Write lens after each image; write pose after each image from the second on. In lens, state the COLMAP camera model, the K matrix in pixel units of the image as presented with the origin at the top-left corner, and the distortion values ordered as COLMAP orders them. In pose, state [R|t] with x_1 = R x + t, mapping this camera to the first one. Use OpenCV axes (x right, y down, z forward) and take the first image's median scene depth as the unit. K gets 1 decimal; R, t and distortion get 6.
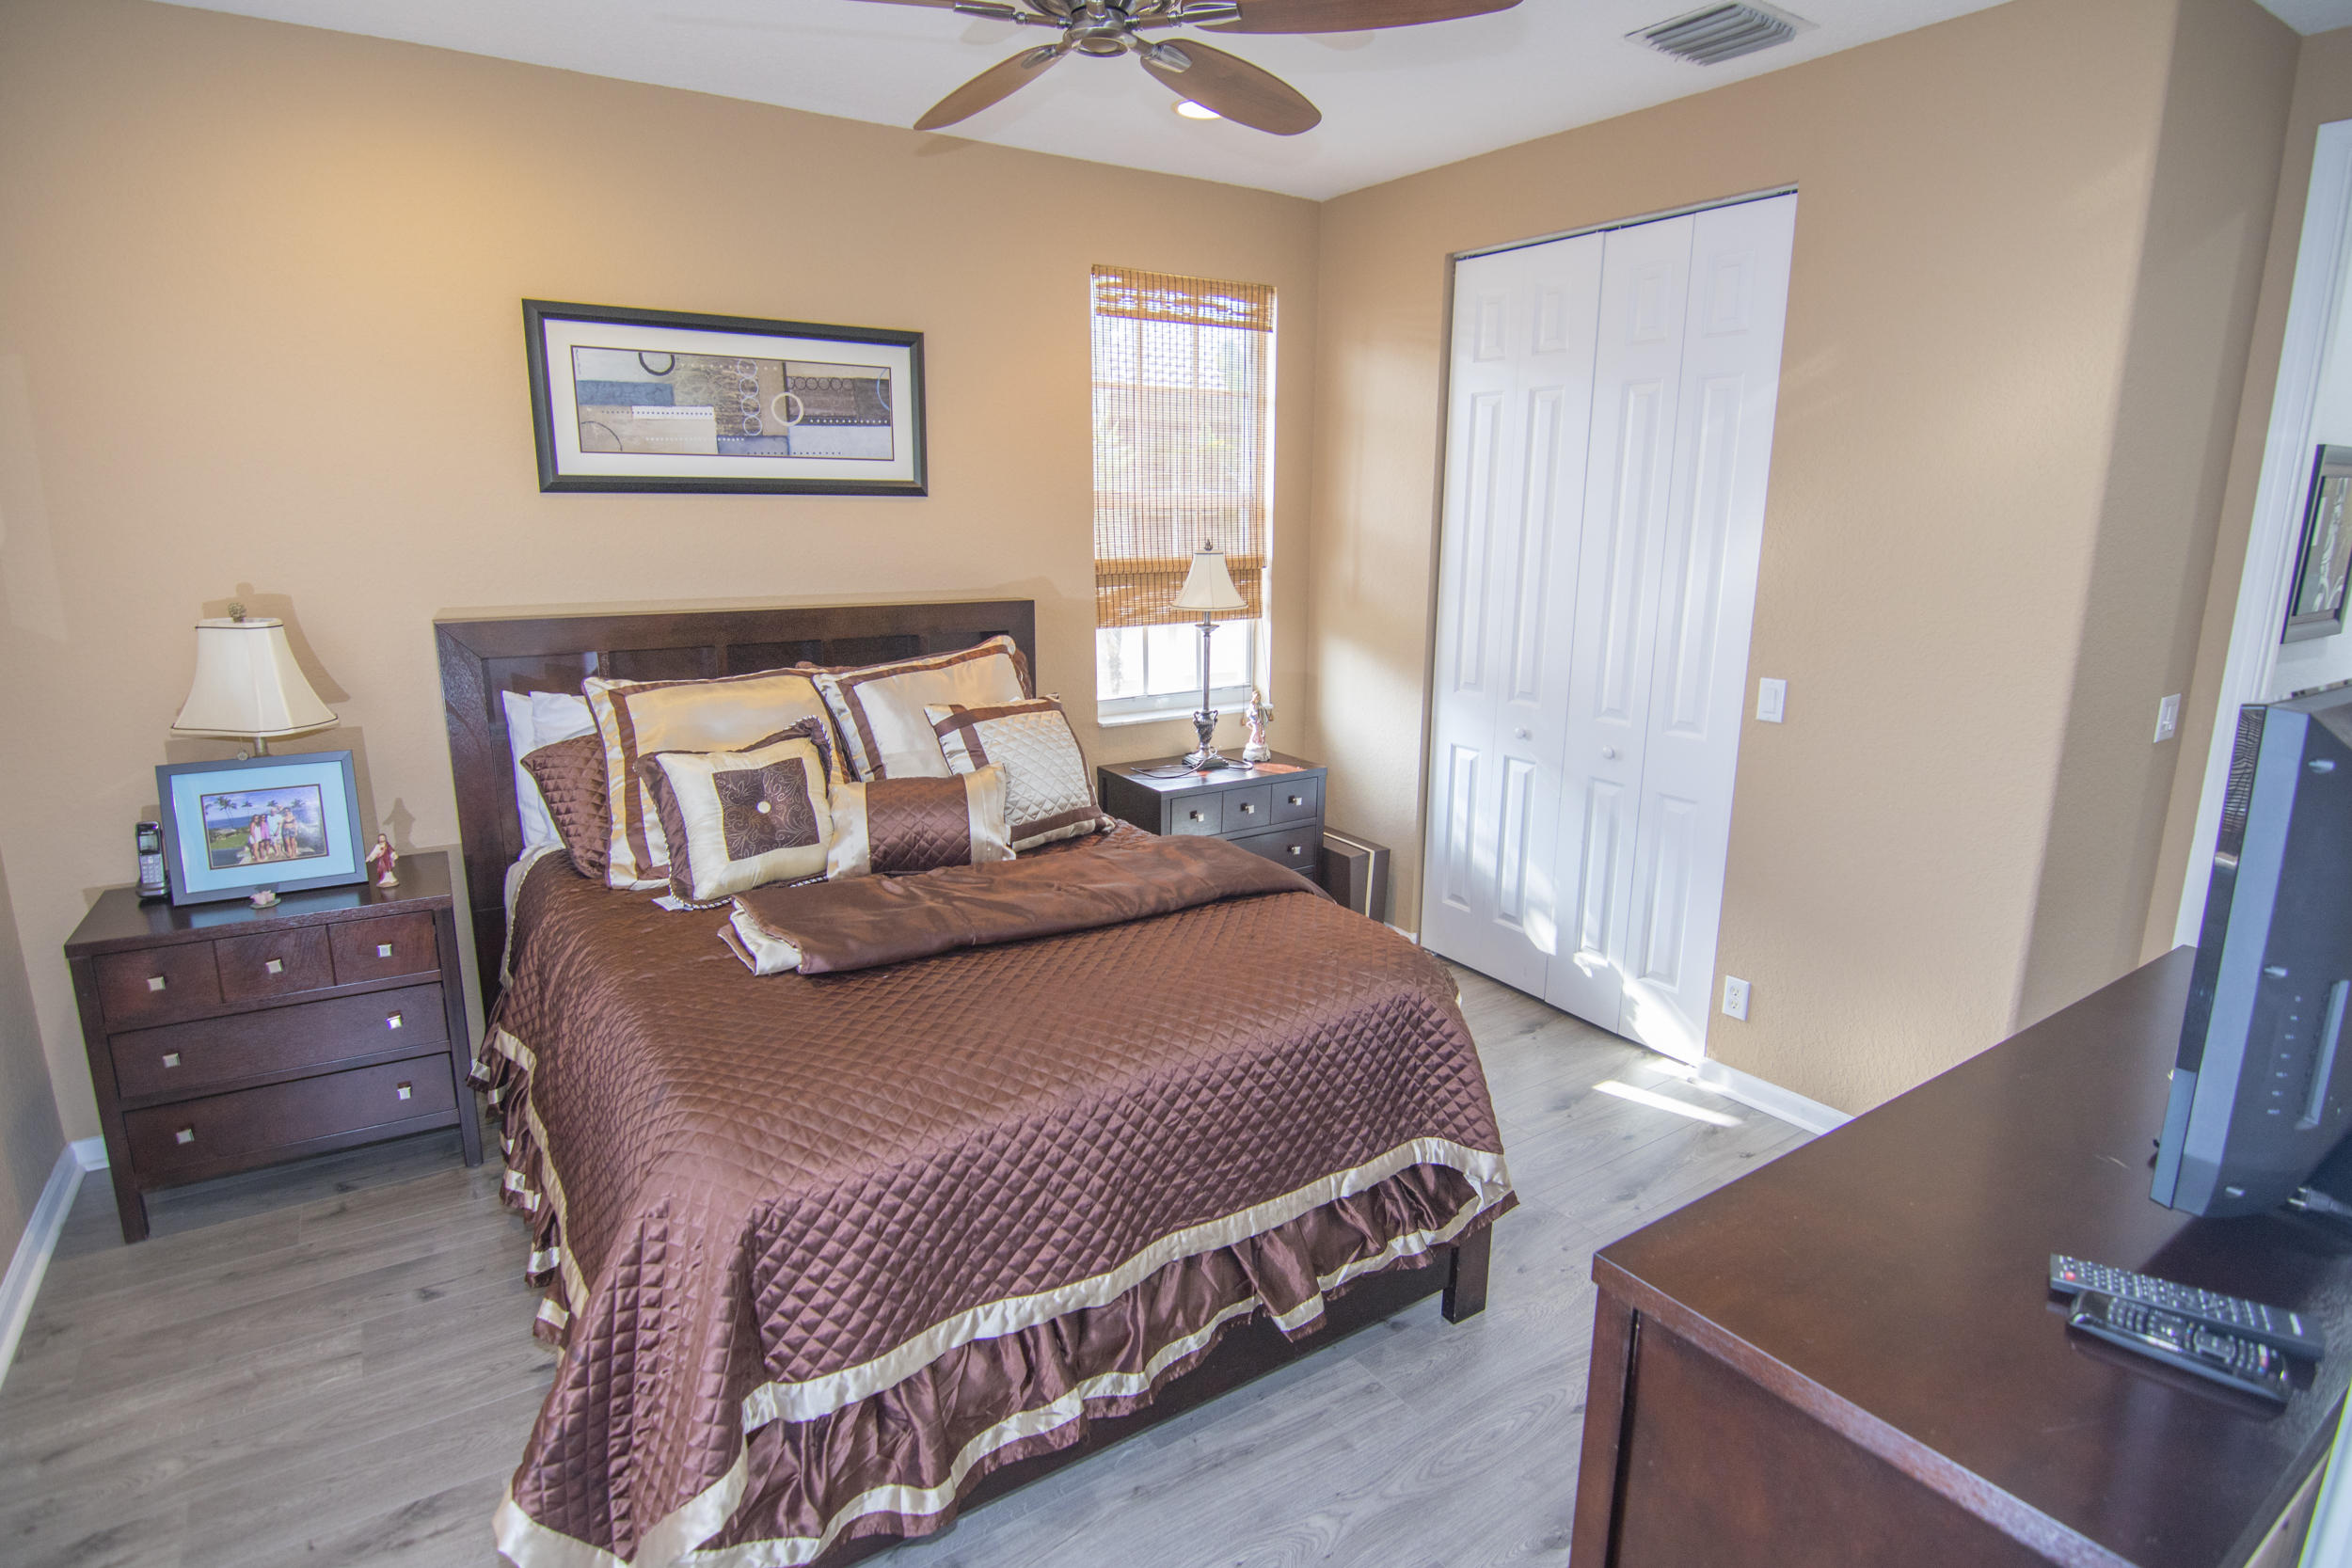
lens RADIAL K [[1227.5, 0, 1188.4], [0, 1227.5, 775.9], [0, 0, 1]] dist [-0.008751, -0.009976]
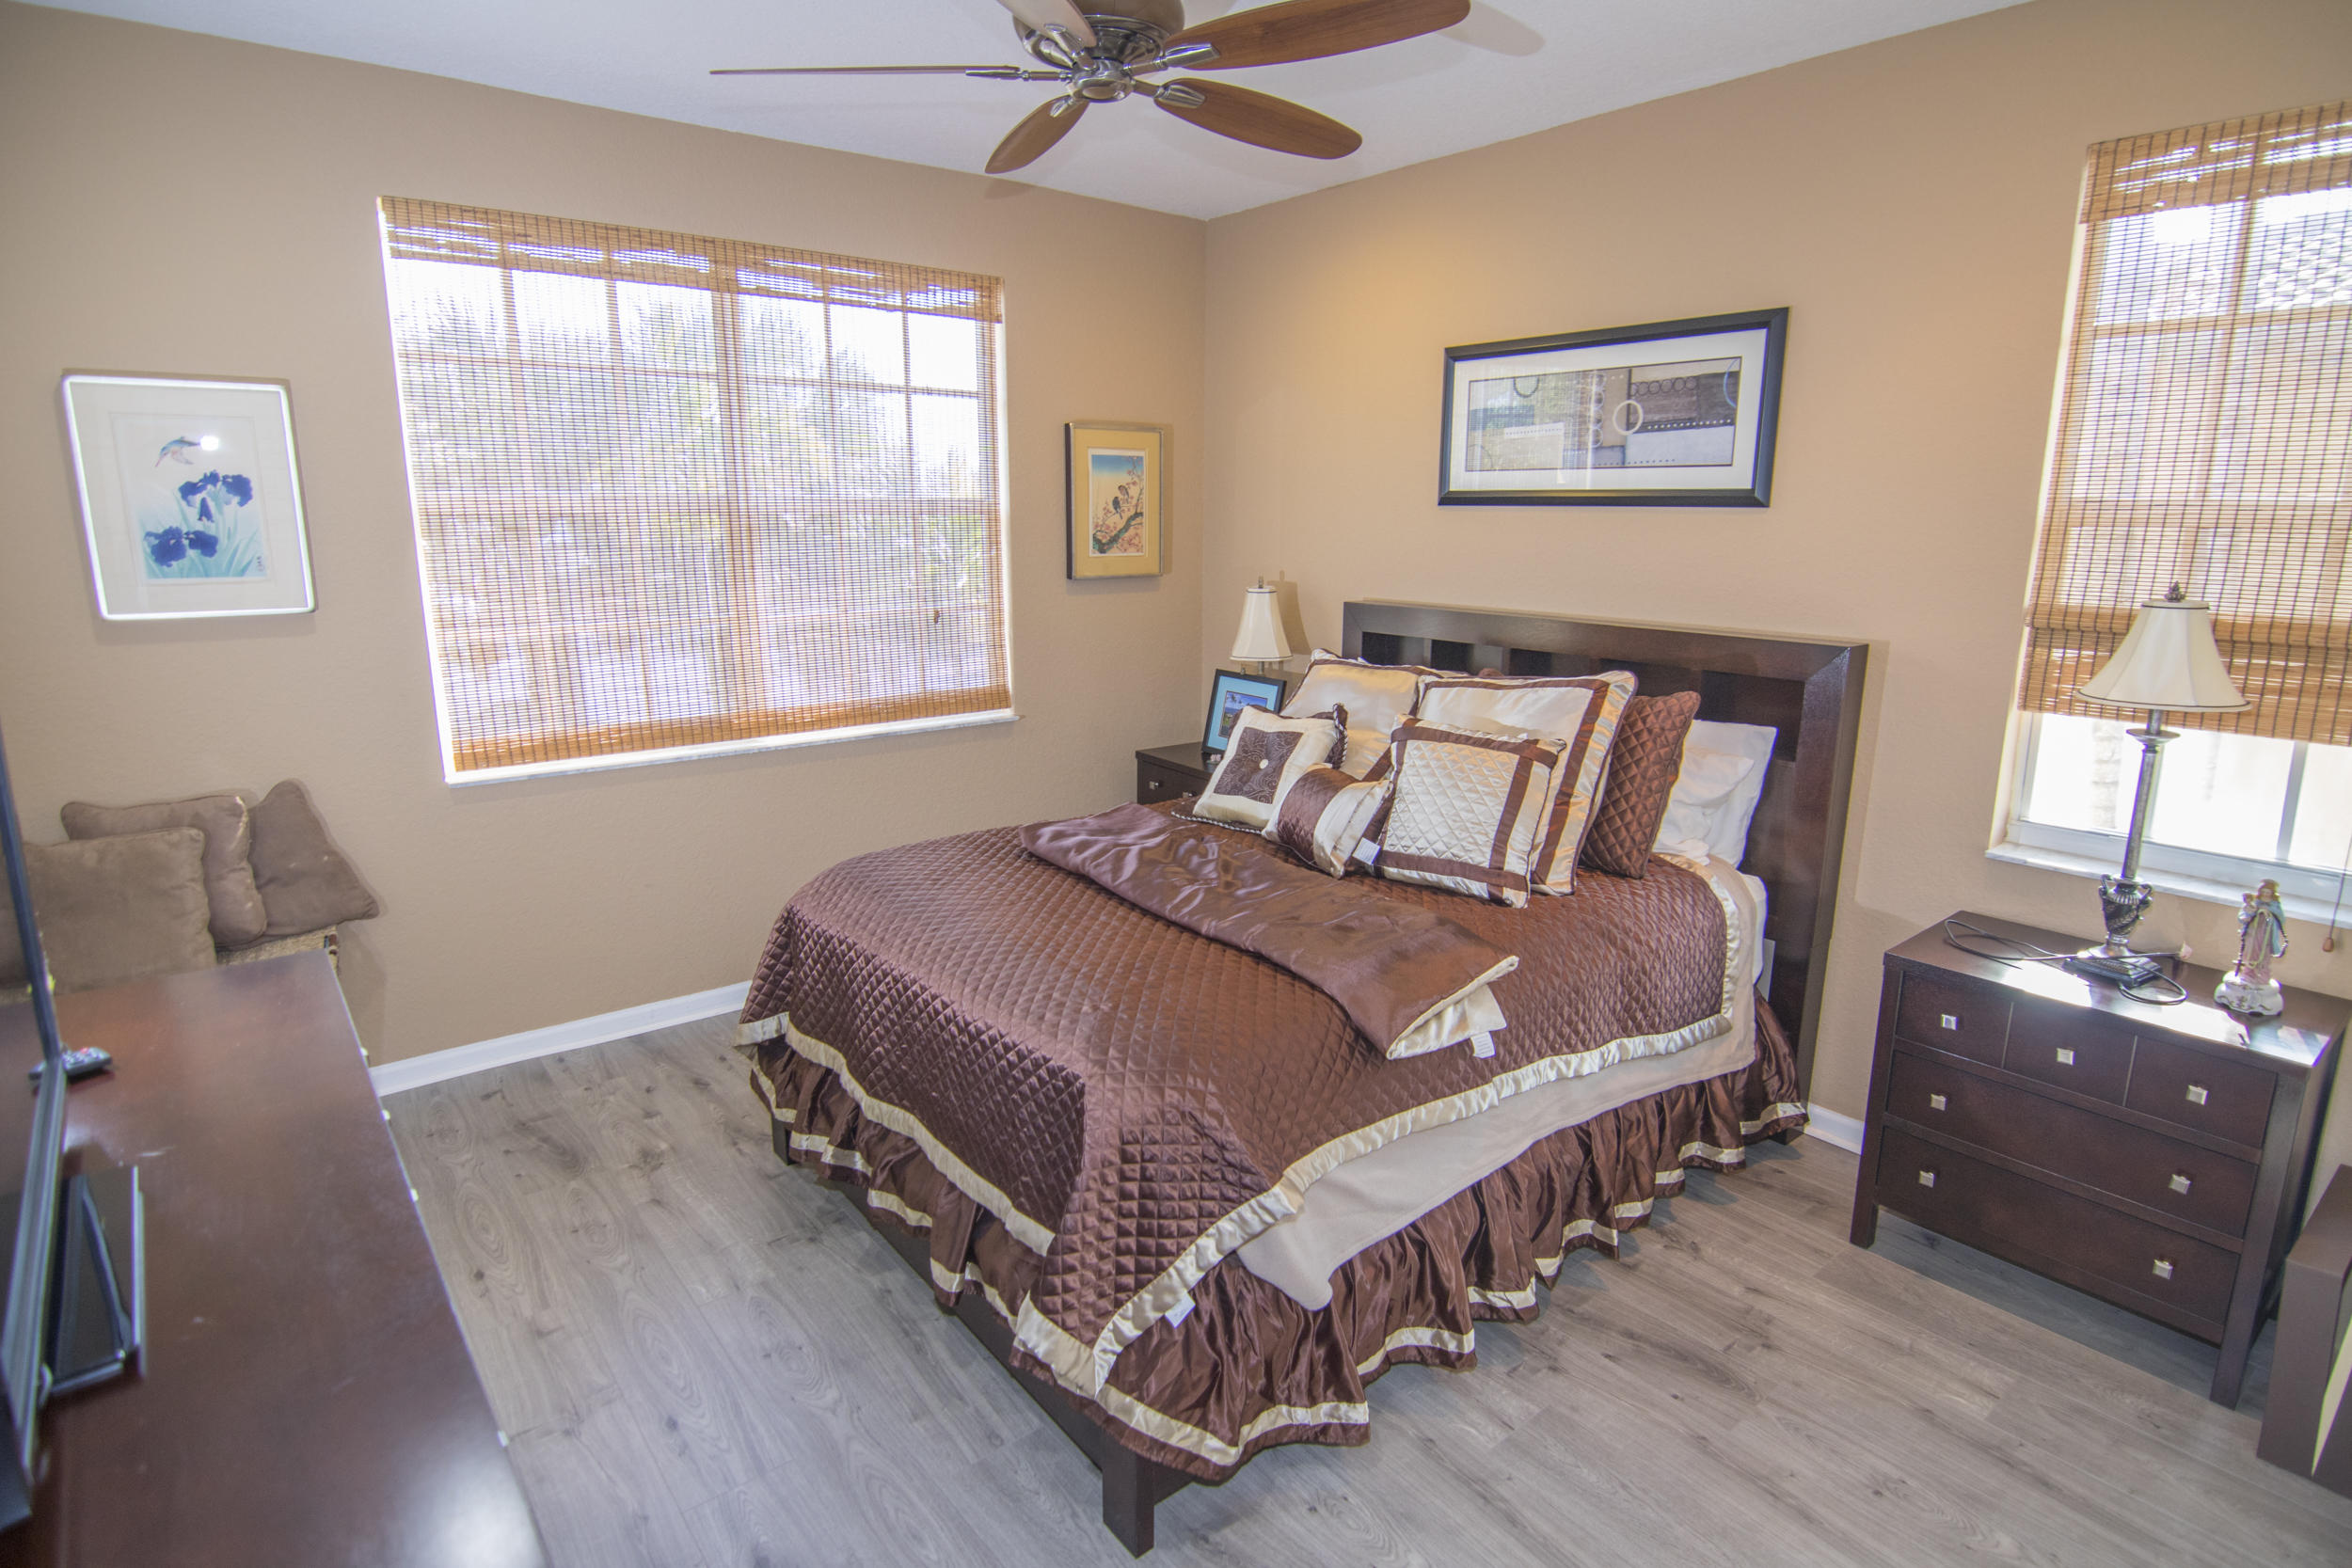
lens RADIAL K [[1227.5, 0, 1188.4], [0, 1227.5, 775.9], [0, 0, 1]] dist [-0.008751, -0.009976]
pose [[0.096404, 0.197132, -0.975626, 0.612803], [-0.231294, 0.957796, 0.170674, -0.112647], [0.968096, 0.209202, 0.137930, 0.581207]]
